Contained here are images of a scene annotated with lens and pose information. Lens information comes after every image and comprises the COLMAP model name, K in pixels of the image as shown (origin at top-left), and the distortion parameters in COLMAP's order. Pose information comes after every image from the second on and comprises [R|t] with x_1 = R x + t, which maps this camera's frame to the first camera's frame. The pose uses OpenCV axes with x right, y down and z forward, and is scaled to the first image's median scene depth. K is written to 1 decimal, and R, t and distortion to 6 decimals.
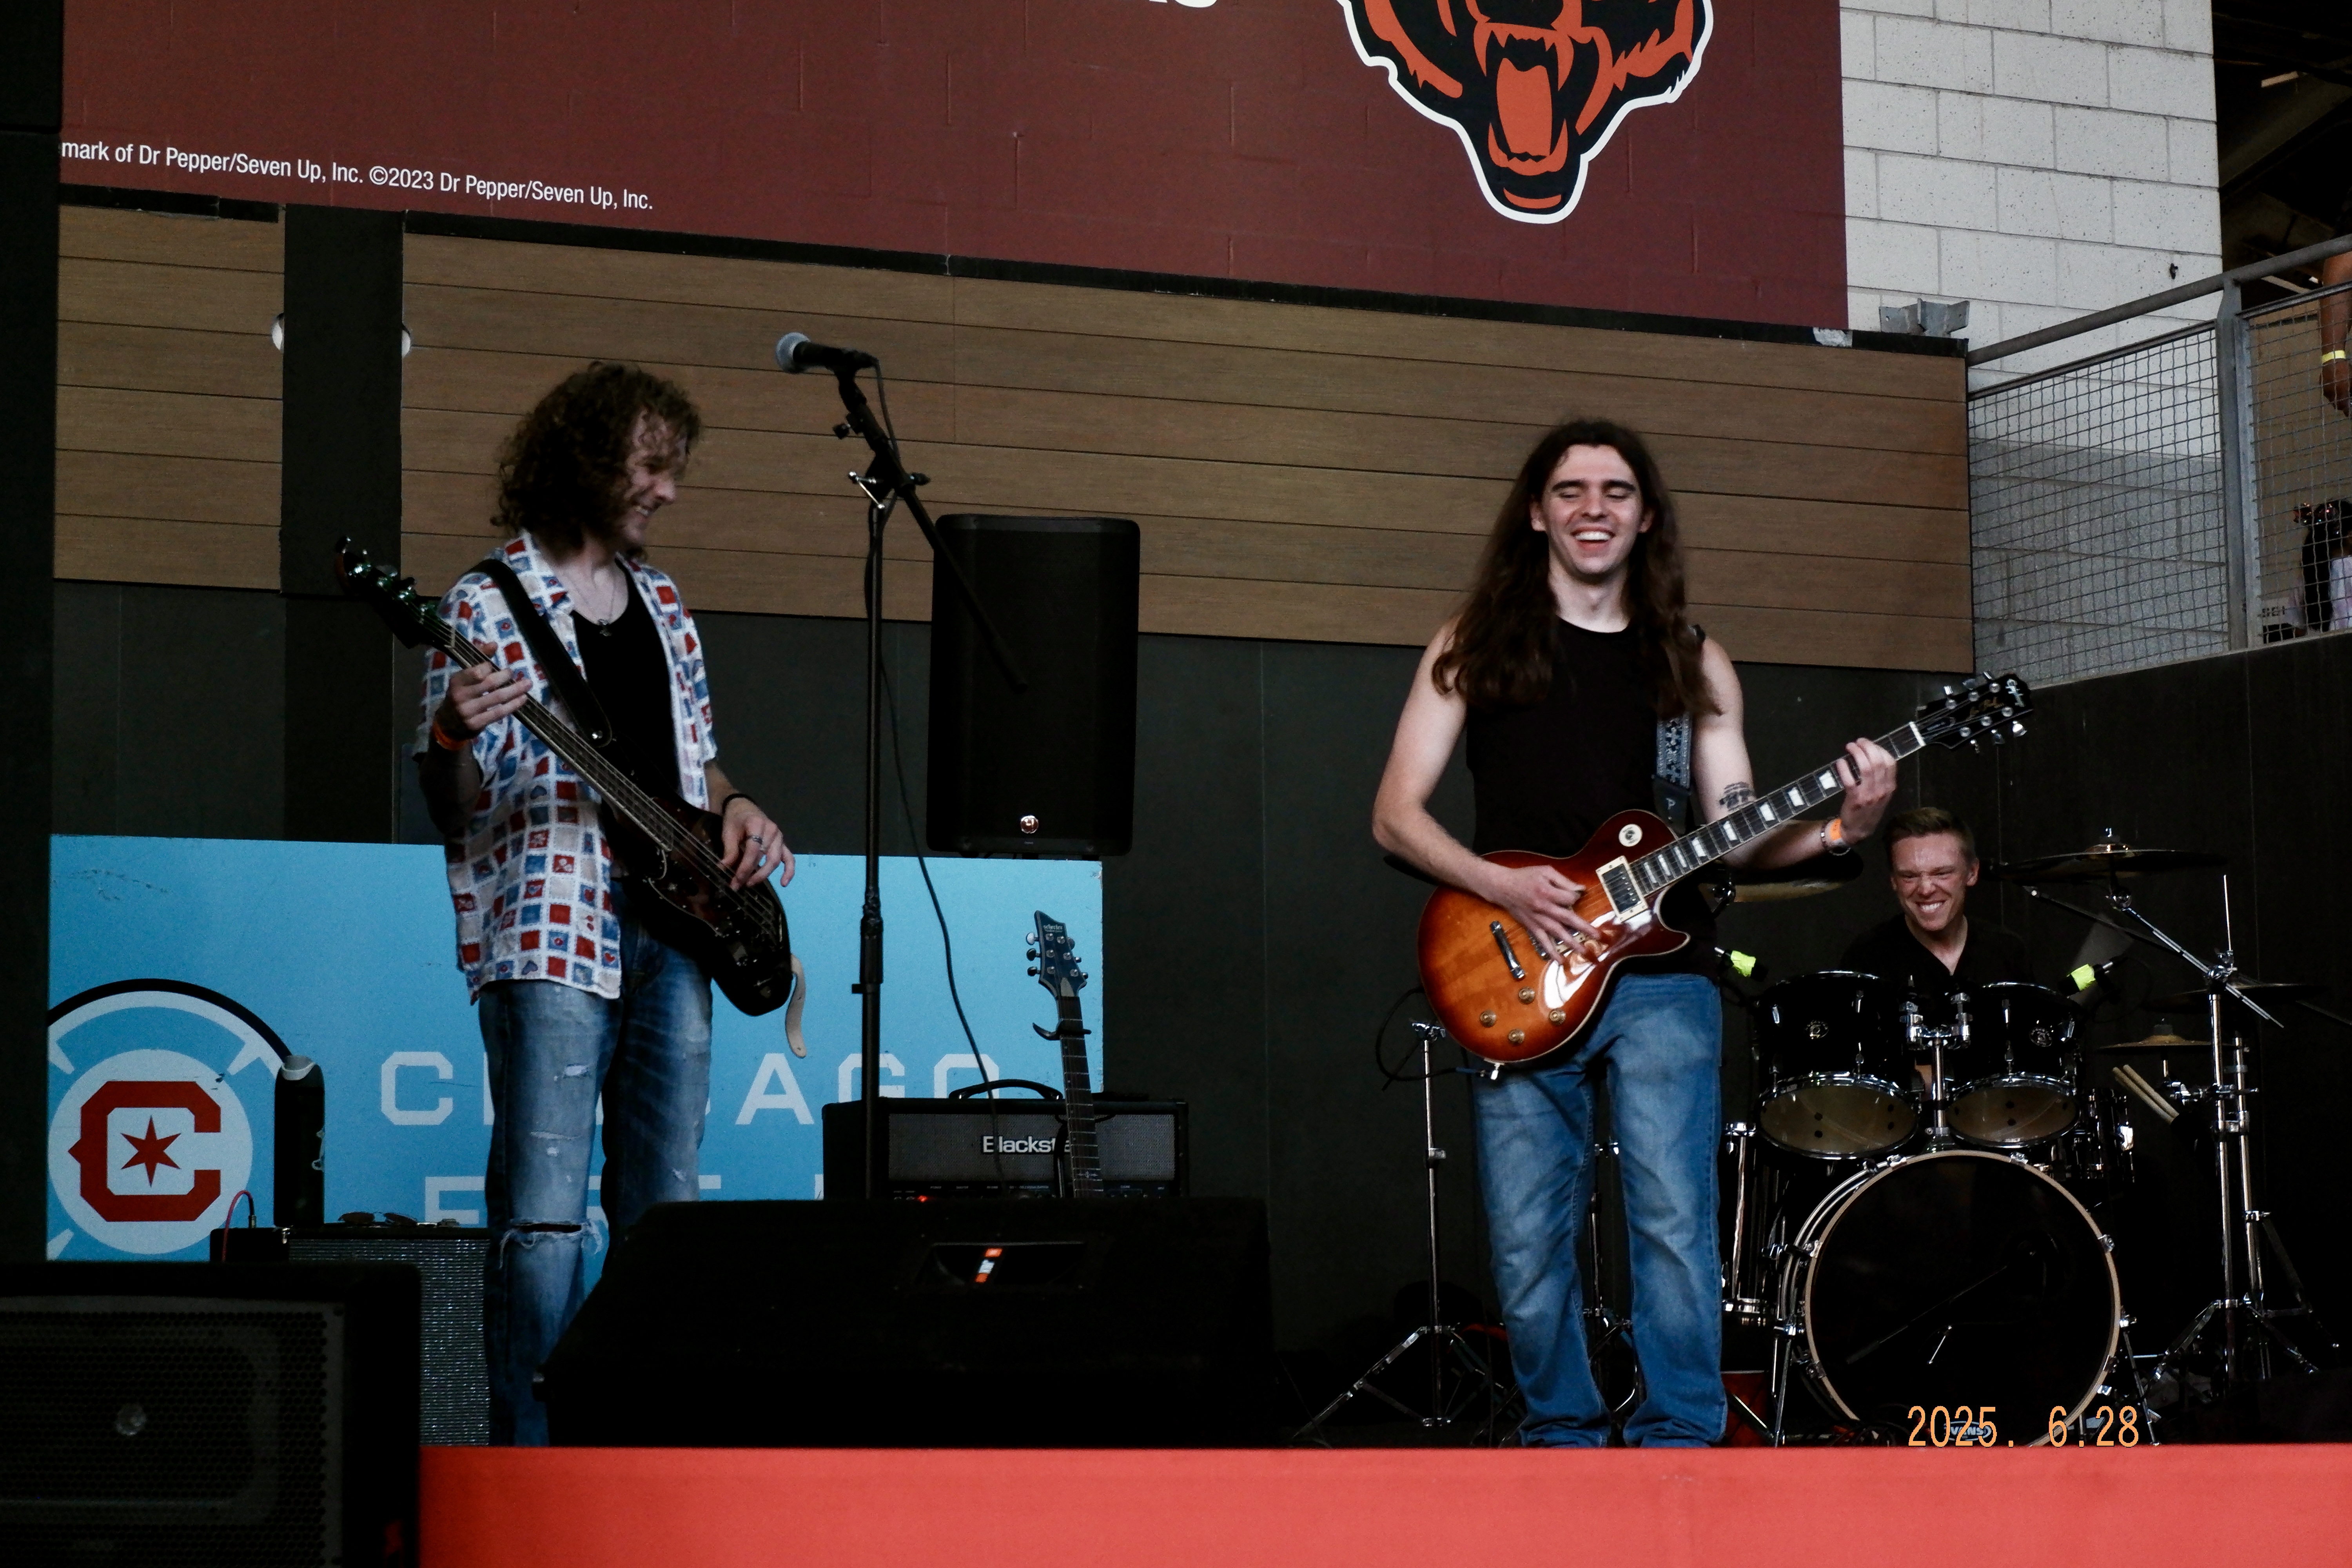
lens RADIAL K [[4555.2, 0, 1192.4], [0, 4555.2, 834.8], [0, 0, 1]] dist [-0.084569, 0.000000]
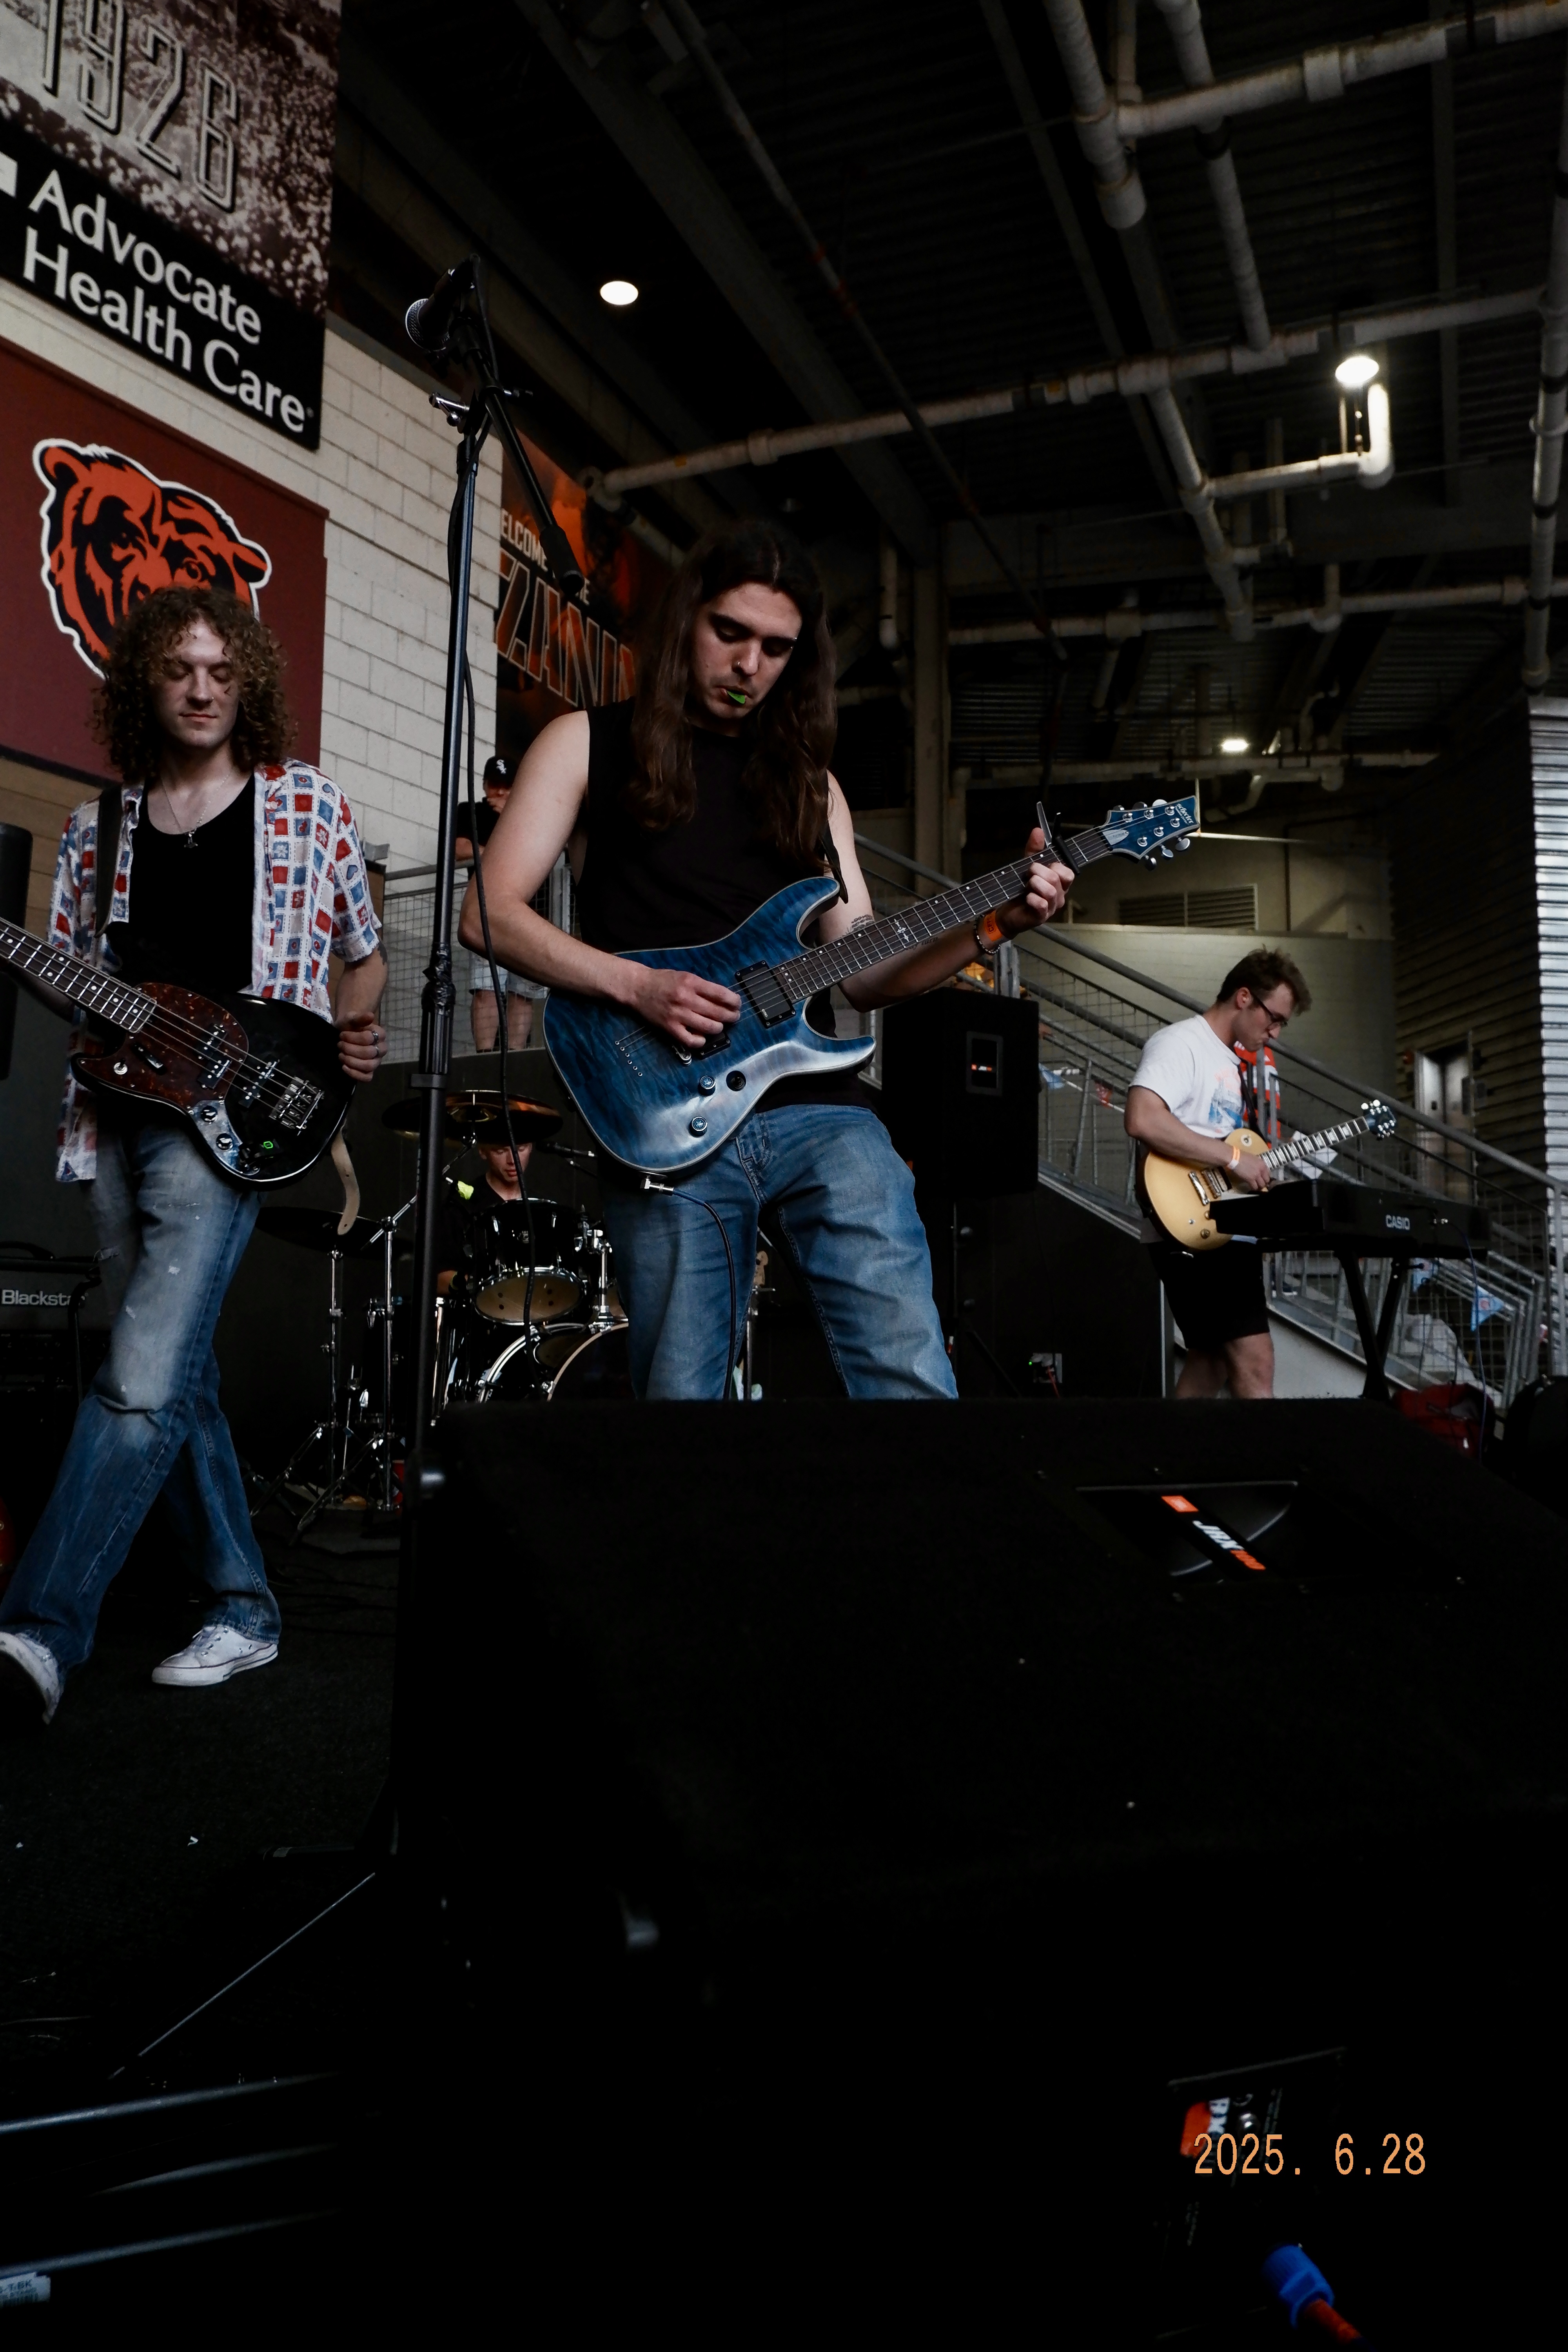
lens RADIAL K [[1781.8, 0, 809.0], [0, 1781.8, 1184.0], [0, 0, 1]] dist [-0.034777, 0.005986]
pose [[0.824304, 0.069995, 0.561804, -0.091428], [-0.068101, 0.997381, -0.024343, 0.026590], [-0.562037, -0.018194, 0.826912, 0.373165]]
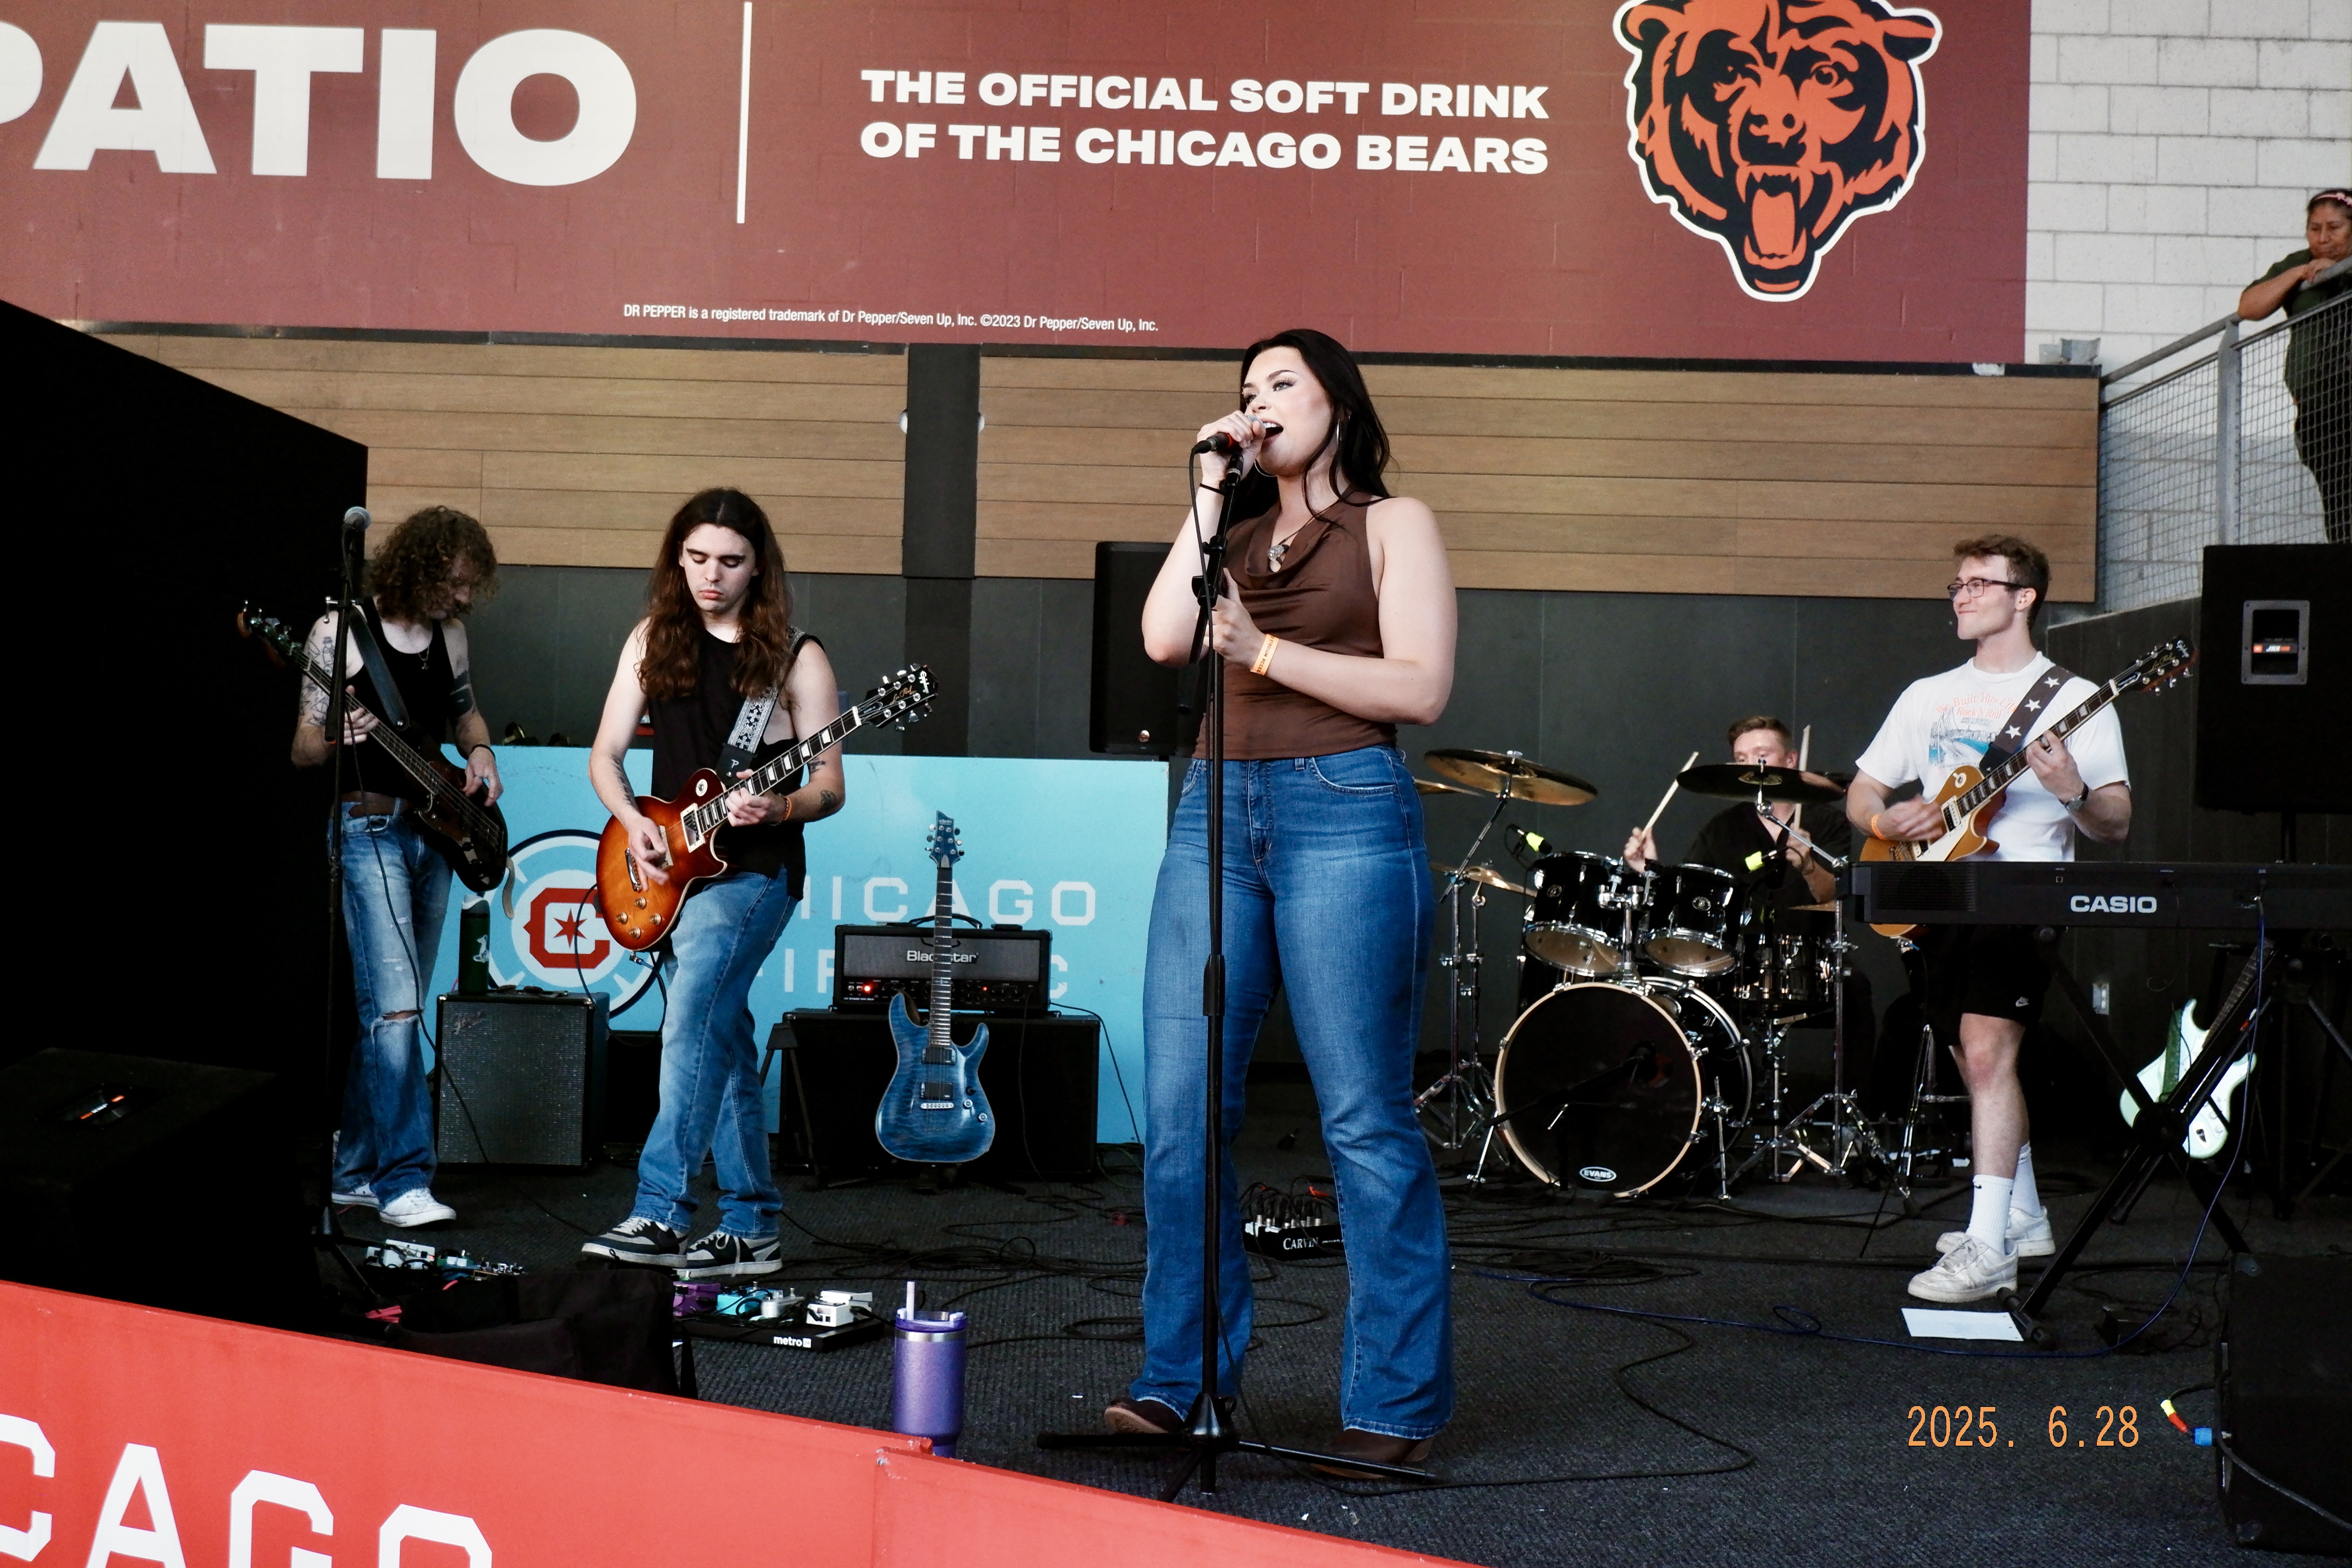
lens RADIAL K [[2711.6, 0, 1169.3], [0, 2711.6, 794.9], [0, 0, 1]] dist [0.013395, 0.000000]
pose [[0.903976, 0.025261, -0.426836, 0.319008], [0.002974, 0.997858, 0.065354, -0.036917], [0.427573, -0.060348, 0.901964, 0.121036]]
